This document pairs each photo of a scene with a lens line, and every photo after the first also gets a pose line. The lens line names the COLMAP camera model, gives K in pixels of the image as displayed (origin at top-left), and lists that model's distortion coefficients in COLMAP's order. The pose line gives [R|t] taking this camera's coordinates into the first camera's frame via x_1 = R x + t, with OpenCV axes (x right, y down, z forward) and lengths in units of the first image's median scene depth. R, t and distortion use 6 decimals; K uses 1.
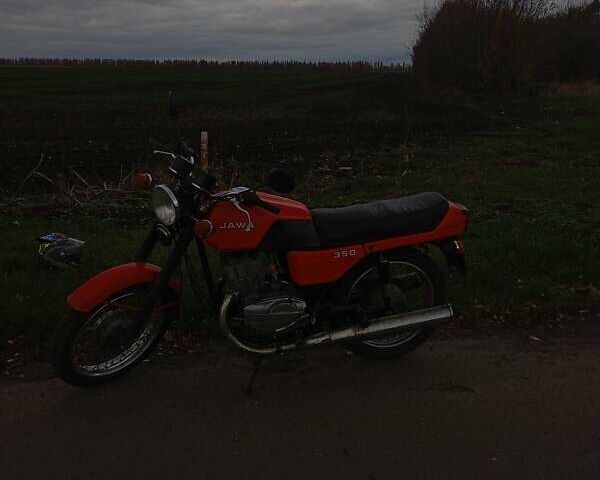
lens RADIAL K [[725.7, 0, 300.0], [0, 725.7, 240.0], [0, 0, 1]] dist [0.140373, -0.007364]
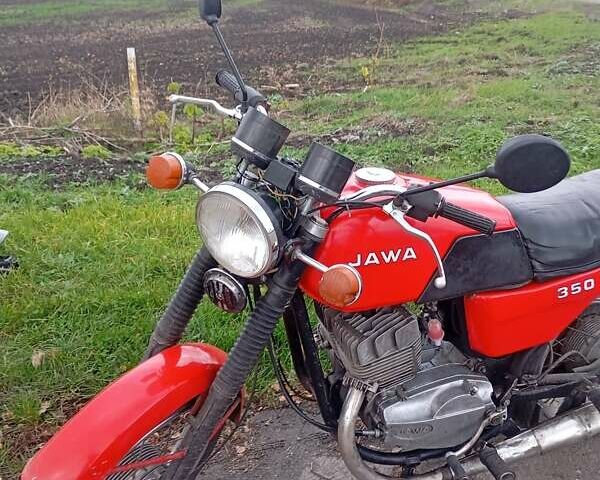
lens RADIAL K [[710.7, 0, 300.1], [0, 710.7, 267.7], [0, 0, 1]] dist [0.044073, -0.008939]
pose [[0.990587, -0.072779, 0.115936, -0.182137], [0.053646, 0.985602, 0.160346, -0.084232], [-0.125937, -0.152617, 0.980228, 0.541327]]
